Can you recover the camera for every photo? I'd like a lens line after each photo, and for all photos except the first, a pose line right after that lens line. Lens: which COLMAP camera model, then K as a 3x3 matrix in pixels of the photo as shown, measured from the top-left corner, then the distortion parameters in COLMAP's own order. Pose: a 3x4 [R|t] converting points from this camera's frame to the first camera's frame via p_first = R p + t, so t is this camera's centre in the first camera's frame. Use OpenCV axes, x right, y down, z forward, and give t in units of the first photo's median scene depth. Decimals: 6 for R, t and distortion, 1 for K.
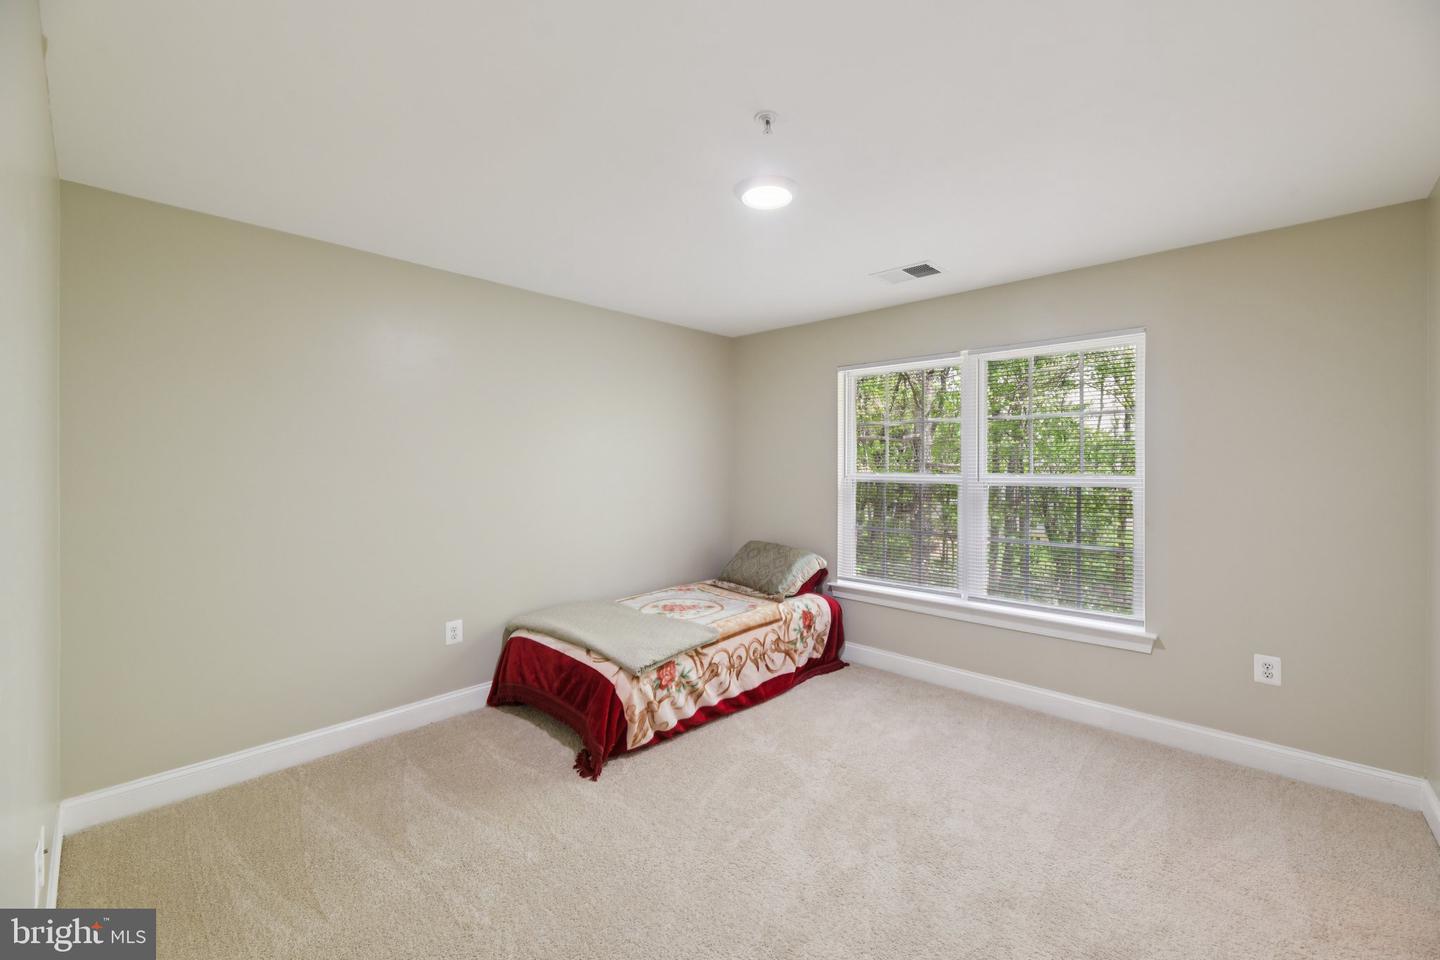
lens RADIAL K [[584.8, 0, 725.4], [0, 584.8, 467.4], [0, 0, 1]] dist [0.010762, -0.003258]
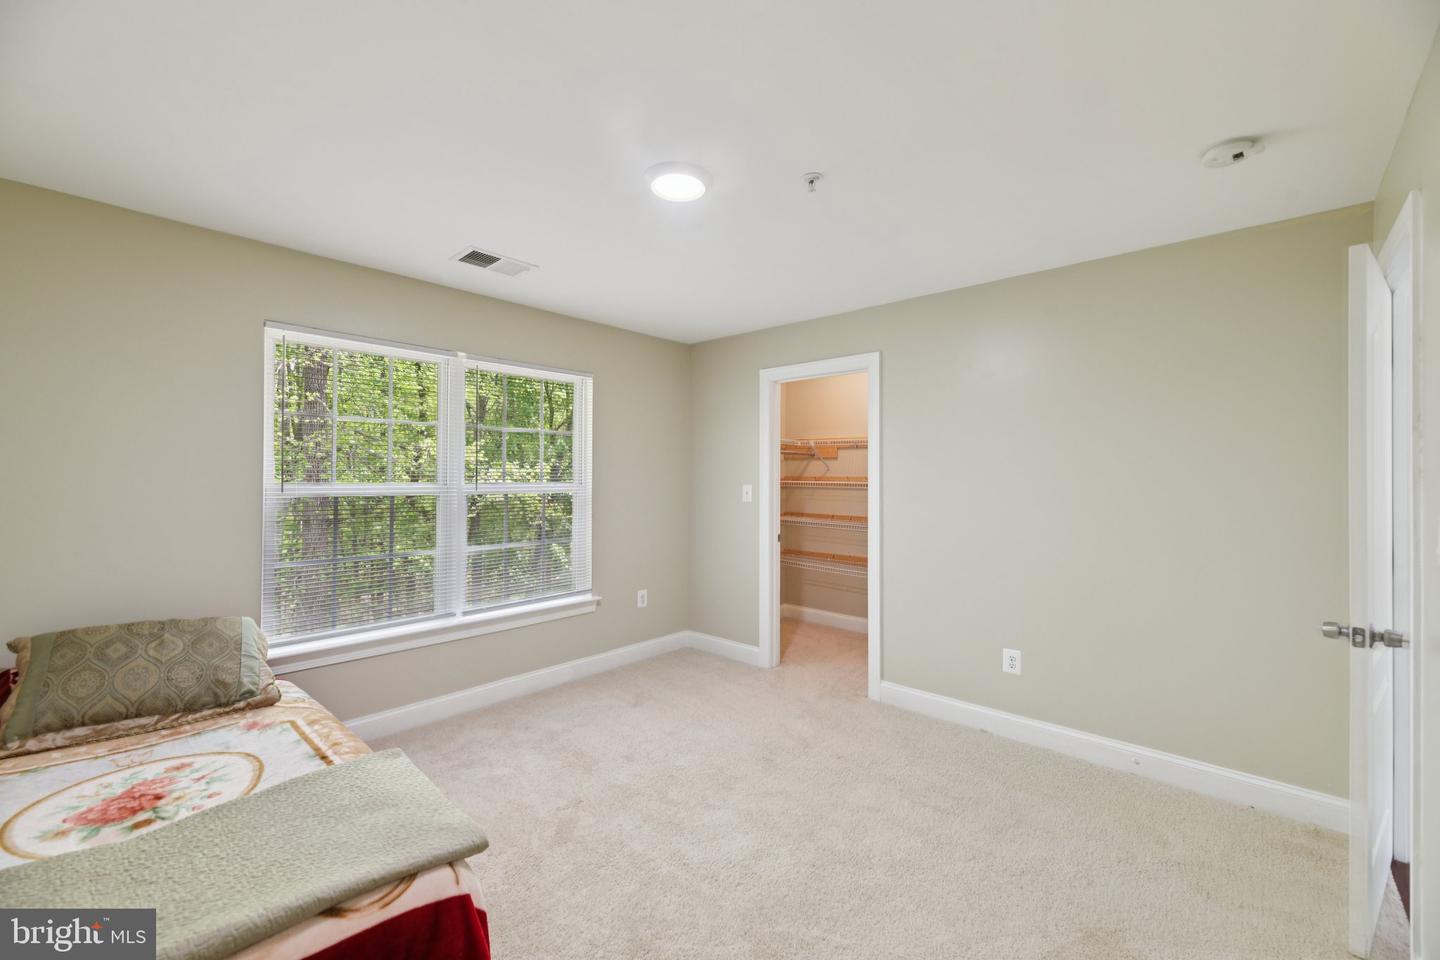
lens RADIAL K [[584.8, 0, 722.8], [0, 584.8, 484.0], [0, 0, 1]] dist [0.010762, -0.003258]
pose [[-0.019395, -0.011894, 0.999741, -0.581173], [-0.004440, 0.999920, 0.011810, -0.000869], [-0.999802, -0.004210, -0.019446, 0.639629]]
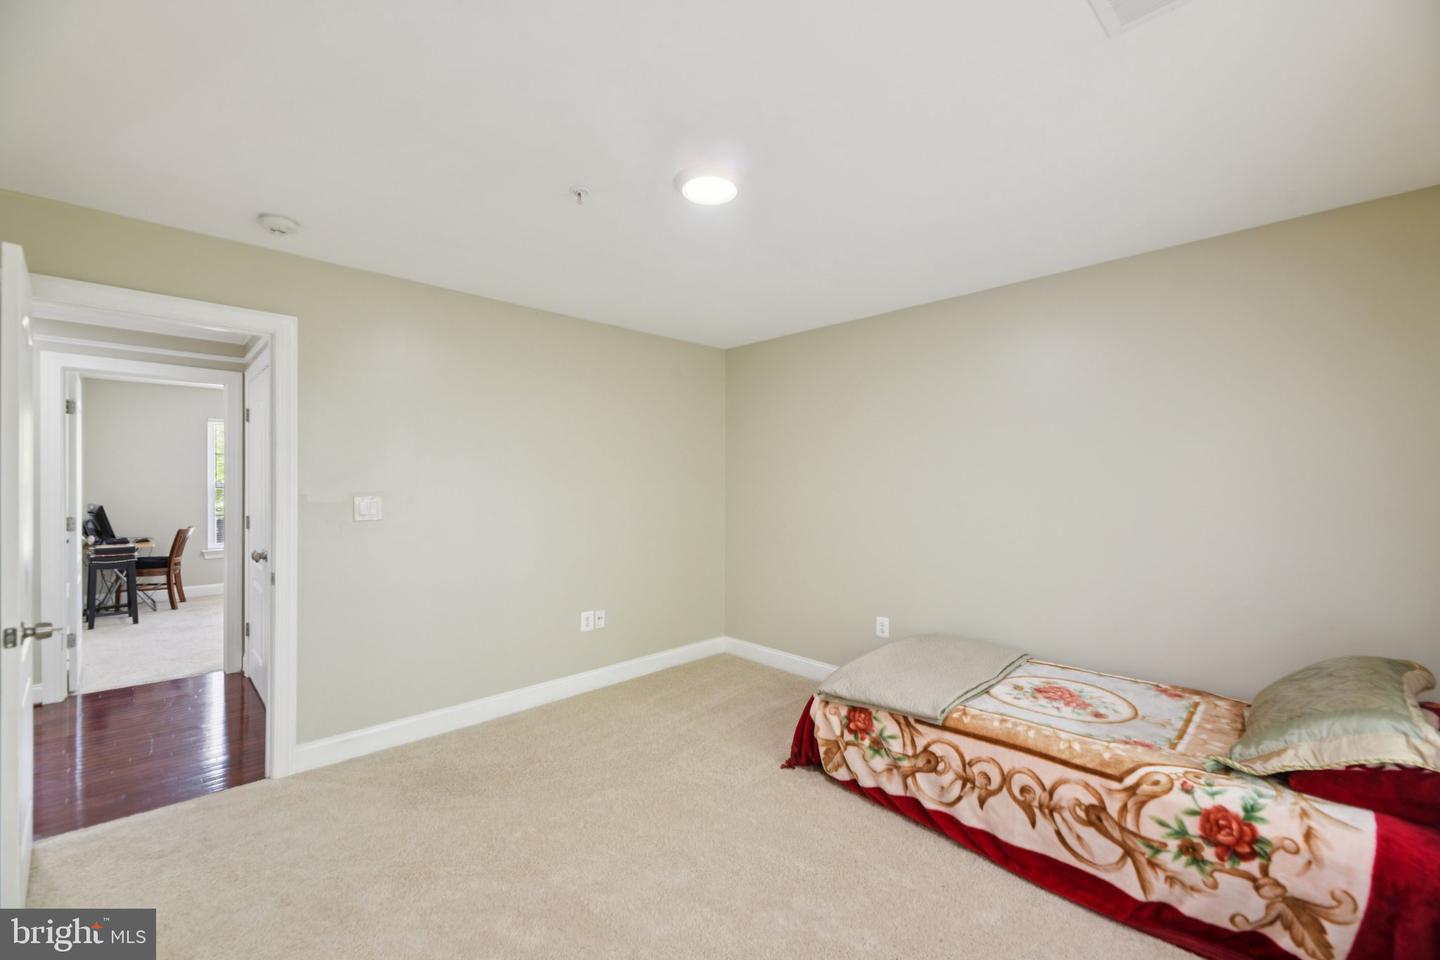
lens RADIAL K [[584.8, 0, 722.2], [0, 584.8, 477.0], [0, 0, 1]] dist [0.010762, -0.003258]
pose [[-0.048930, -0.005921, -0.998785, 0.682270], [0.000462, 0.999982, -0.005951, -0.005585], [0.998802, -0.000753, -0.048927, 0.724494]]
